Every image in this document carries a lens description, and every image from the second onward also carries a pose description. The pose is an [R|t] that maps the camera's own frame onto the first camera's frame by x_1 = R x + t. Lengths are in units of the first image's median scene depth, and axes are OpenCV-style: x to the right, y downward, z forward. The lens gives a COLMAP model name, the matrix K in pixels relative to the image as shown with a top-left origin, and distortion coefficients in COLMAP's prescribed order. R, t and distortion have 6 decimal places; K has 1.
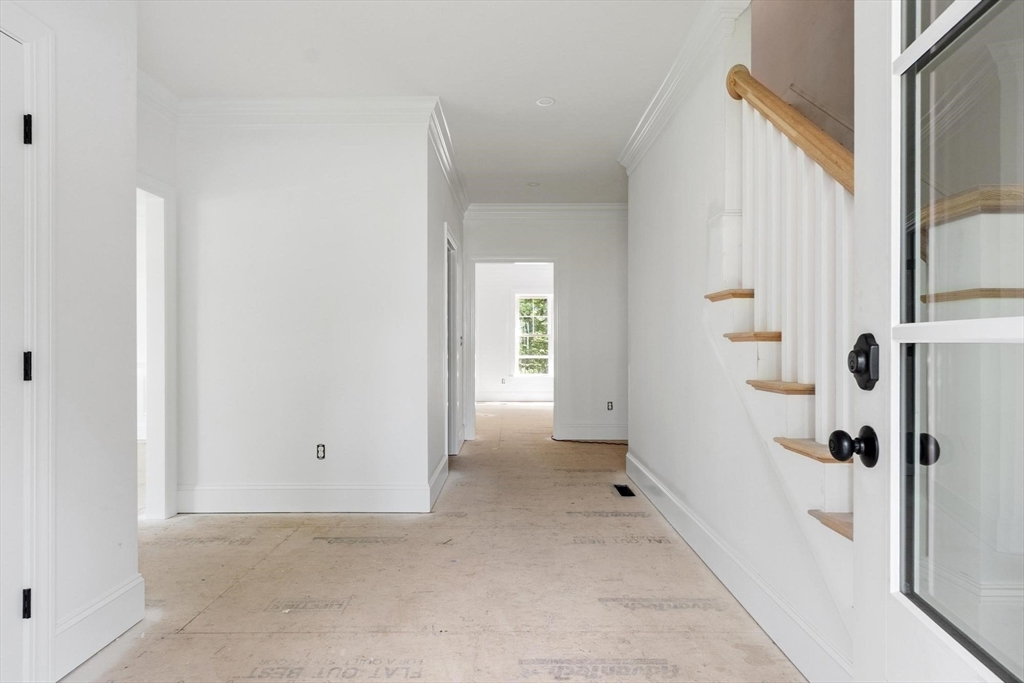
lens RADIAL K [[534.5, 0, 510.7], [0, 534.5, 343.7], [0, 0, 1]] dist [0.005268, -0.000440]
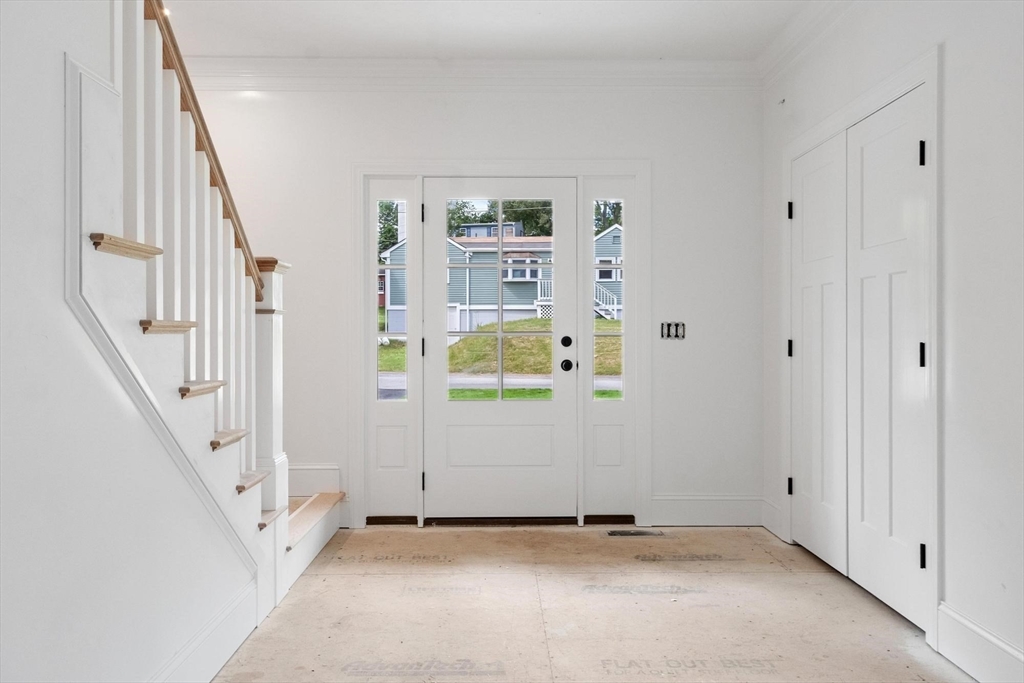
lens RADIAL K [[723.6, 0, 510.4], [0, 723.6, 338.4], [0, 0, 1]] dist [0.003517, -0.001902]
pose [[-0.999373, -0.000424, -0.035410, 0.052425], [-0.000461, 0.999999, 0.001053, 0.002489], [0.035410, 0.001069, -0.999372, 2.270047]]
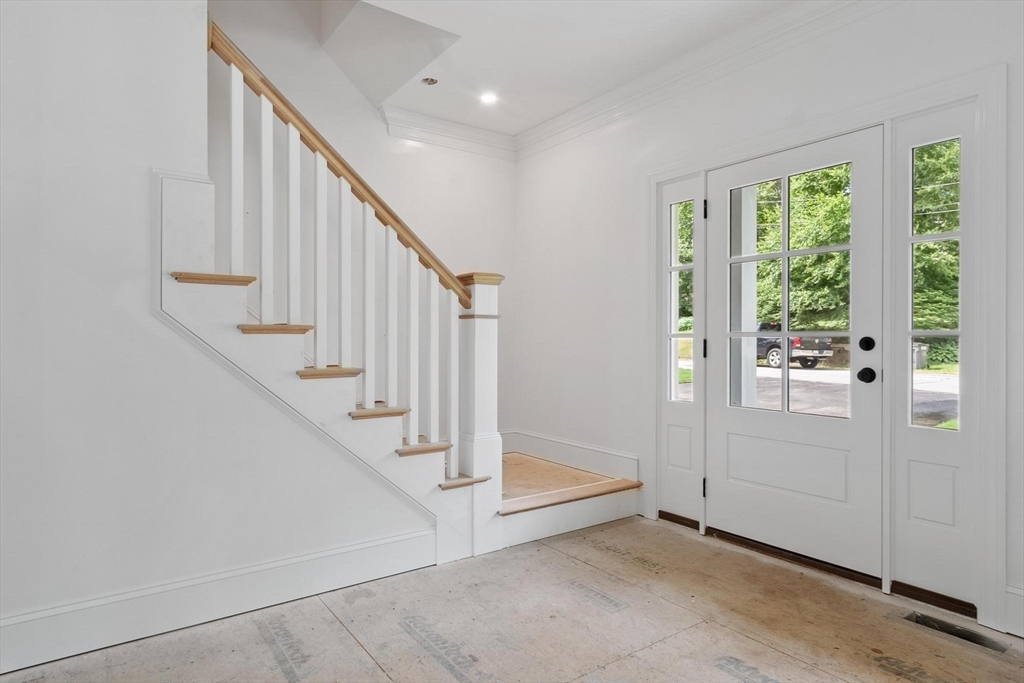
lens RADIAL K [[583.8, 0, 510.9], [0, 583.8, 342.4], [0, 0, 1]] dist [0.006202, -0.003910]
pose [[-0.594502, -0.005175, 0.804078, -0.807772], [-0.003430, 0.999987, 0.003900, 0.008804], [-0.804087, -0.000439, -0.594512, 1.528671]]
